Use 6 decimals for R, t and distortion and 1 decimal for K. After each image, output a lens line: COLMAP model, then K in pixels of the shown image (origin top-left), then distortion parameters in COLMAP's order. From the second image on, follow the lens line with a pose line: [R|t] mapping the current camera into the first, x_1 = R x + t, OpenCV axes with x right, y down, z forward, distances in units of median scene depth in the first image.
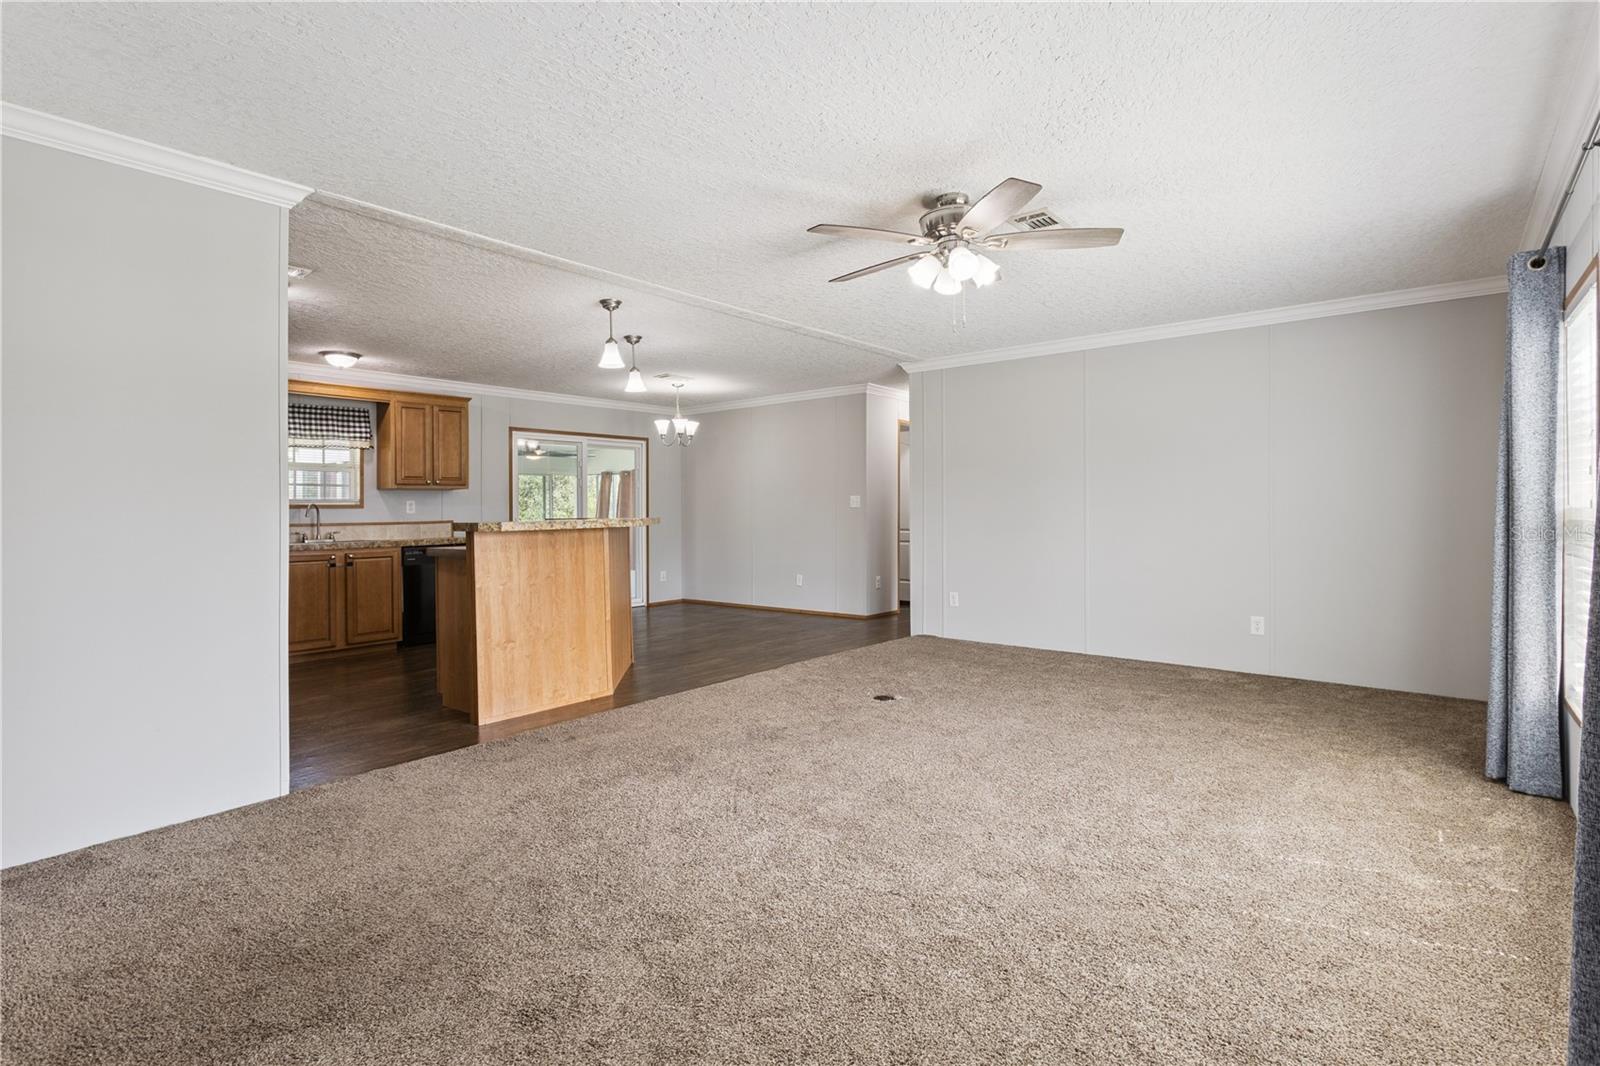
lens RADIAL K [[772.0, 0, 792.0], [0, 772.0, 519.9], [0, 0, 1]] dist [0.003520, 0.001195]
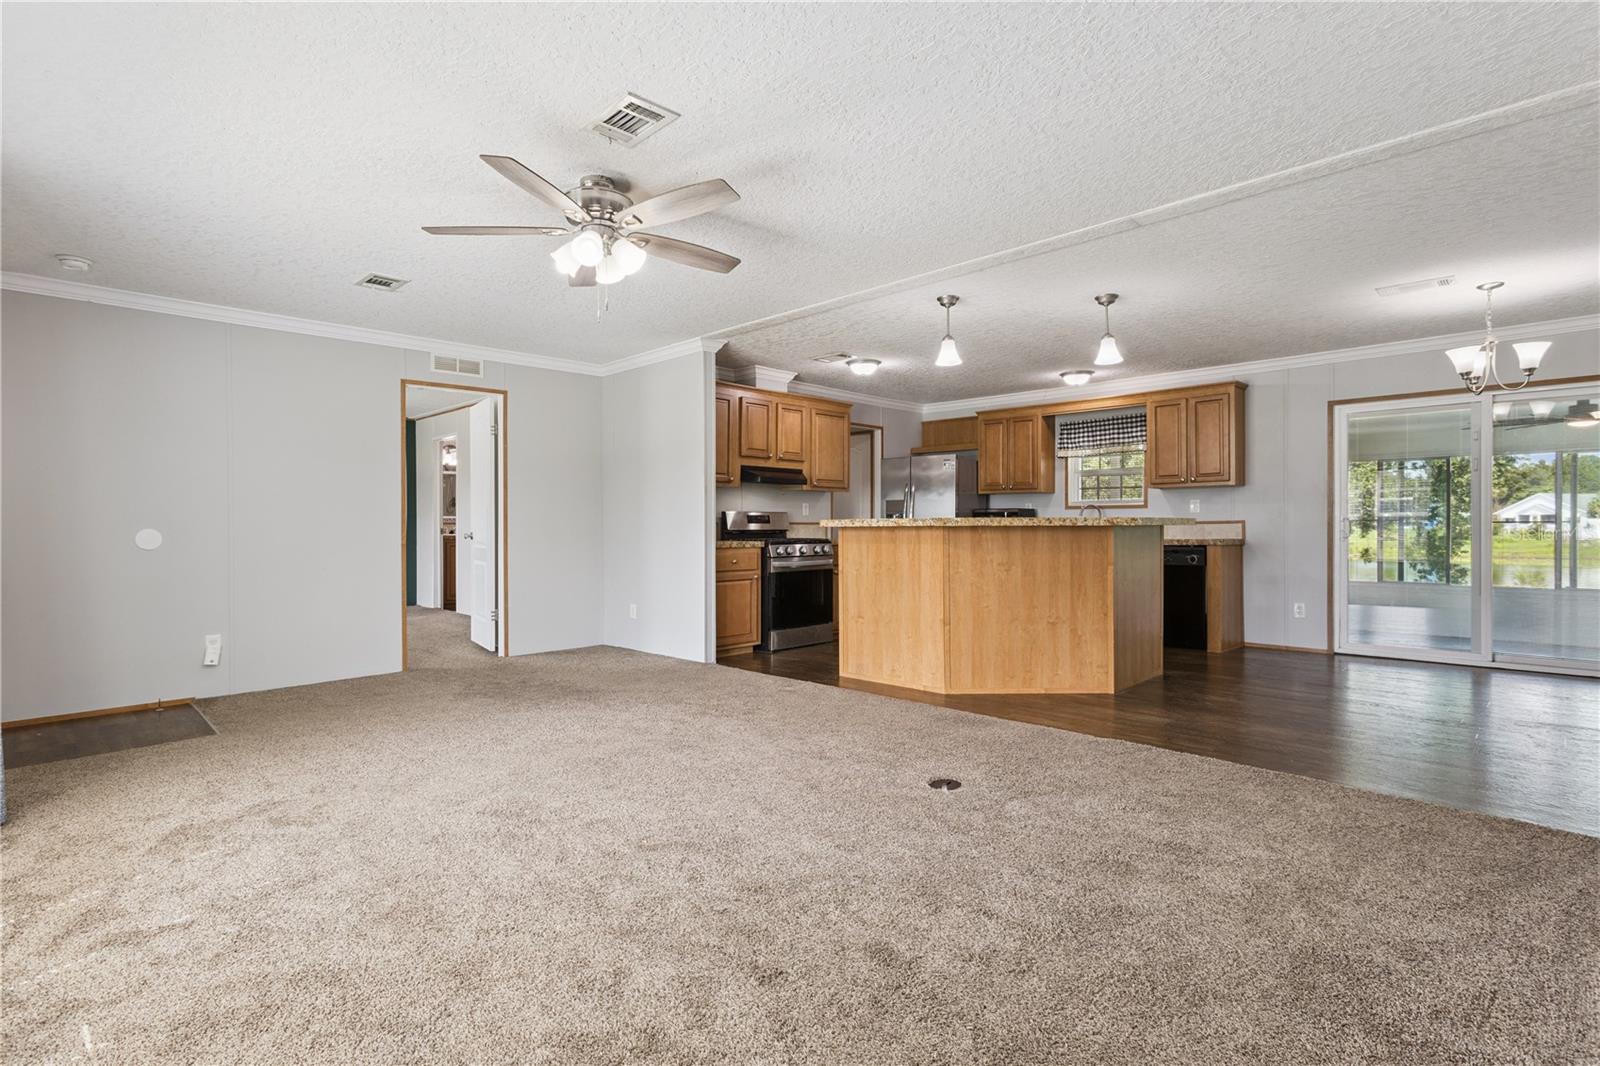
lens RADIAL K [[772.0, 0, 792.7], [0, 772.0, 530.3], [0, 0, 1]] dist [0.003520, 0.001195]
pose [[-0.084271, 0.019745, -0.996247, 0.795291], [-0.006323, 0.999773, 0.020350, -0.004396], [0.996423, 0.008014, -0.084127, 0.915394]]
